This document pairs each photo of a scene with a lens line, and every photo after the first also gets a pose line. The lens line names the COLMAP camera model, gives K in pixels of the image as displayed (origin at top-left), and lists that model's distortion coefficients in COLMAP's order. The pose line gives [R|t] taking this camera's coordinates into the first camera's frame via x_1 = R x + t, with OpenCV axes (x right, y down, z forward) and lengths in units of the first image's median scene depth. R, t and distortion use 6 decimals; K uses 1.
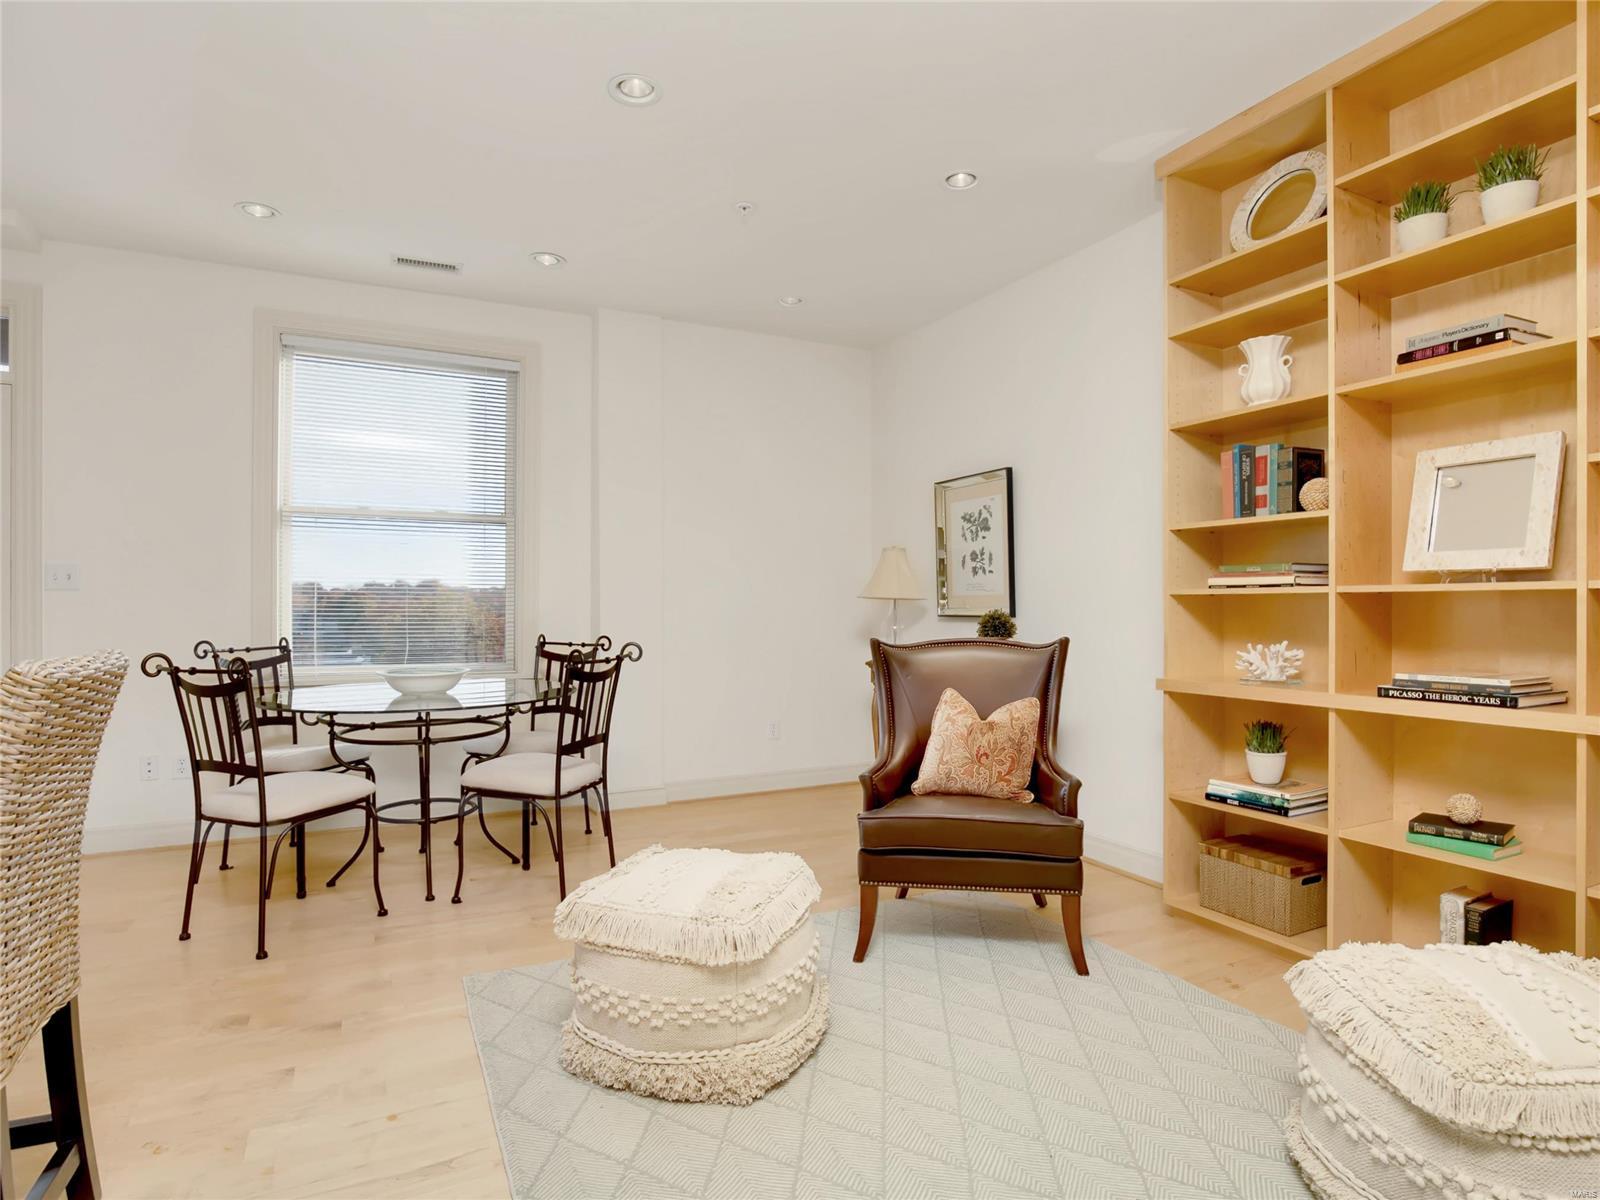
lens RADIAL K [[886.7, 0, 812.3], [0, 886.7, 609.2], [0, 0, 1]] dist [-0.026889, 0.004772]
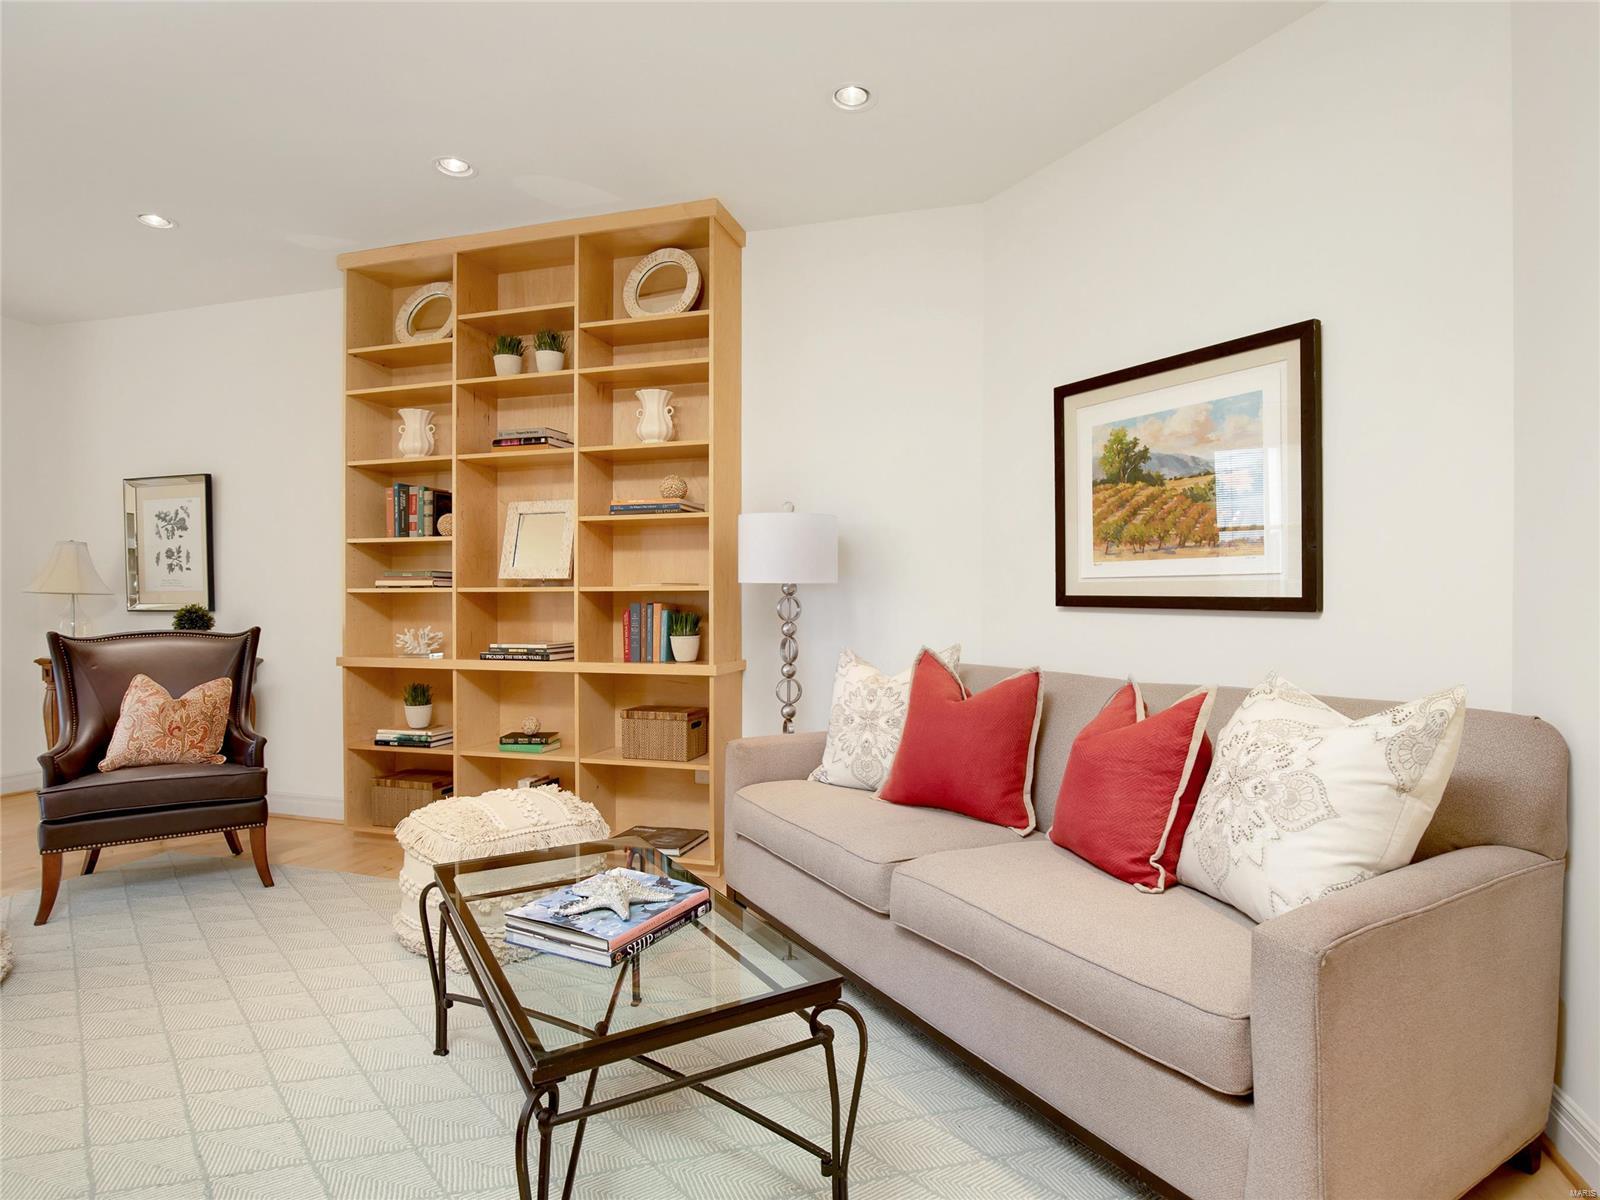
lens RADIAL K [[886.7, 0, 823.0], [0, 886.7, 606.1], [0, 0, 1]] dist [-0.026889, 0.004772]
pose [[0.687209, -0.003584, 0.726451, -0.062002], [0.002183, 0.999994, 0.002868, 0.001816], [-0.726456, -0.000385, 0.687213, -0.444190]]
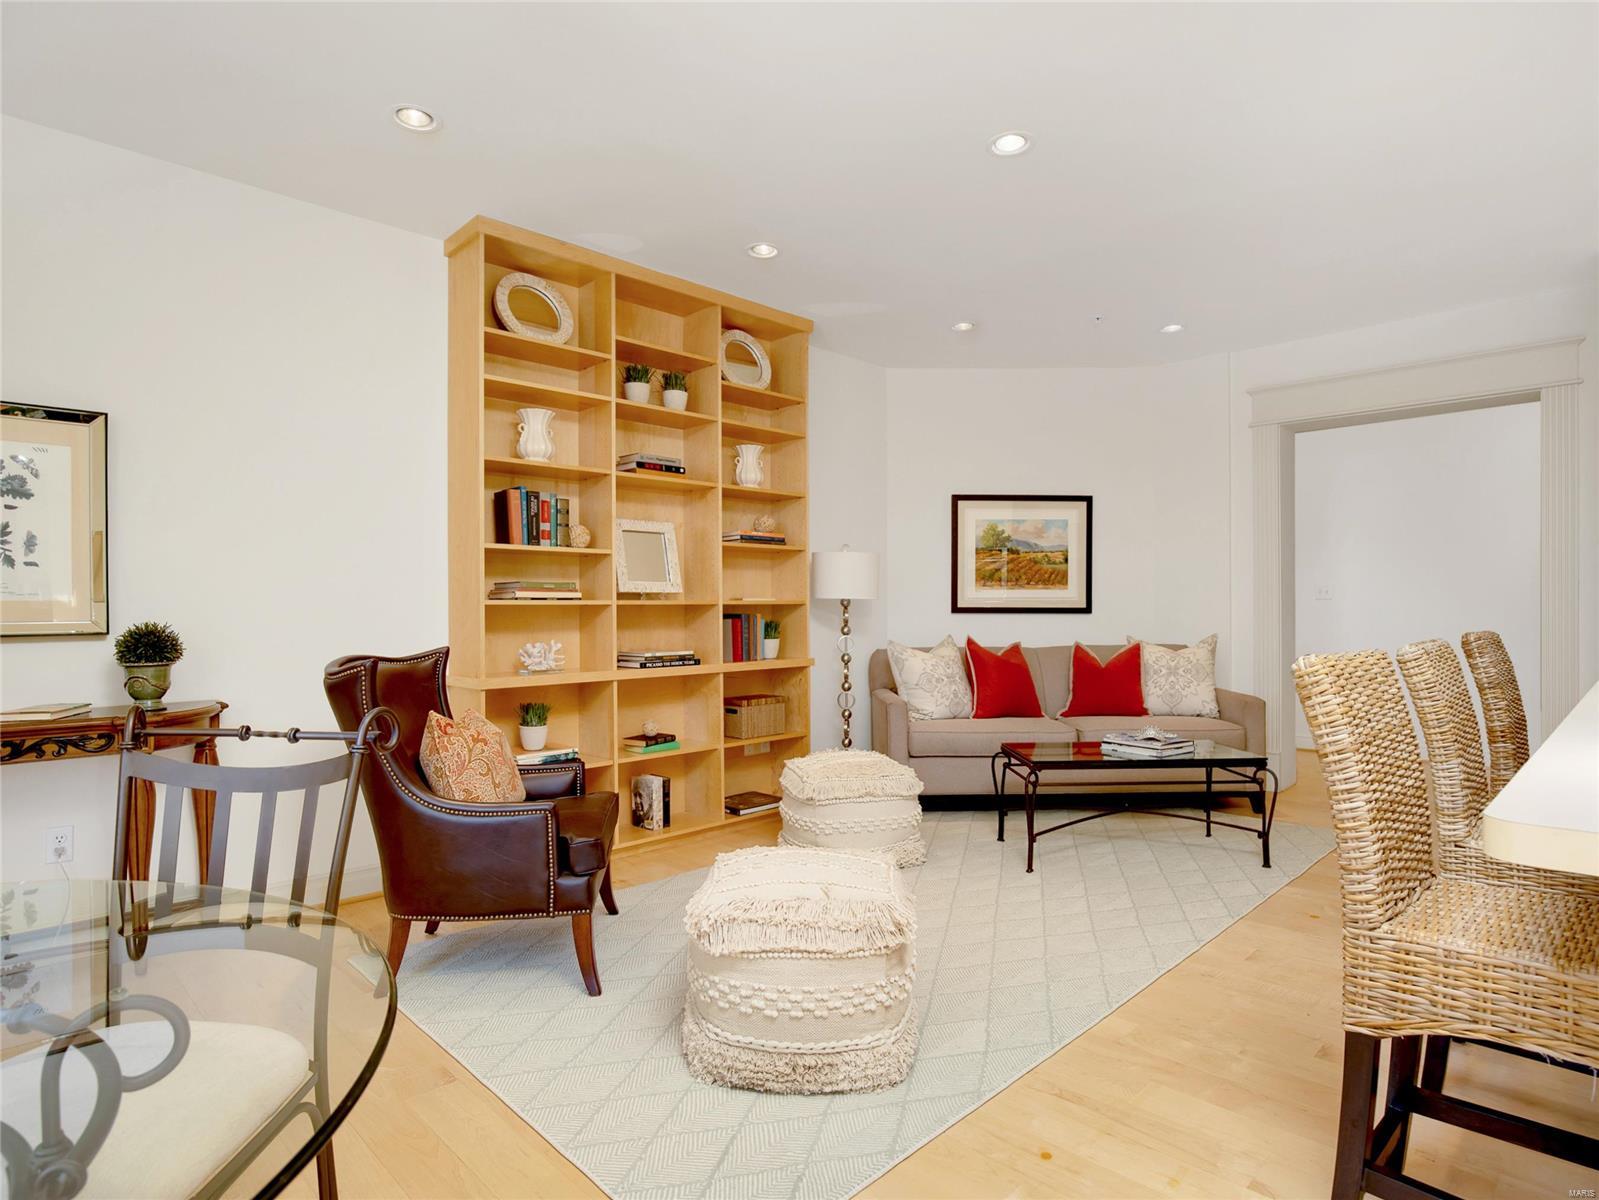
lens RADIAL K [[886.1, 0, 802.0], [0, 886.1, 614.9], [0, 0, 1]] dist [-0.026889, 0.004772]
pose [[-0.311889, -0.001363, 0.950118, -0.883275], [0.011454, 0.999921, 0.005195, -0.004666], [-0.950049, 0.012503, -0.311849, 1.066542]]
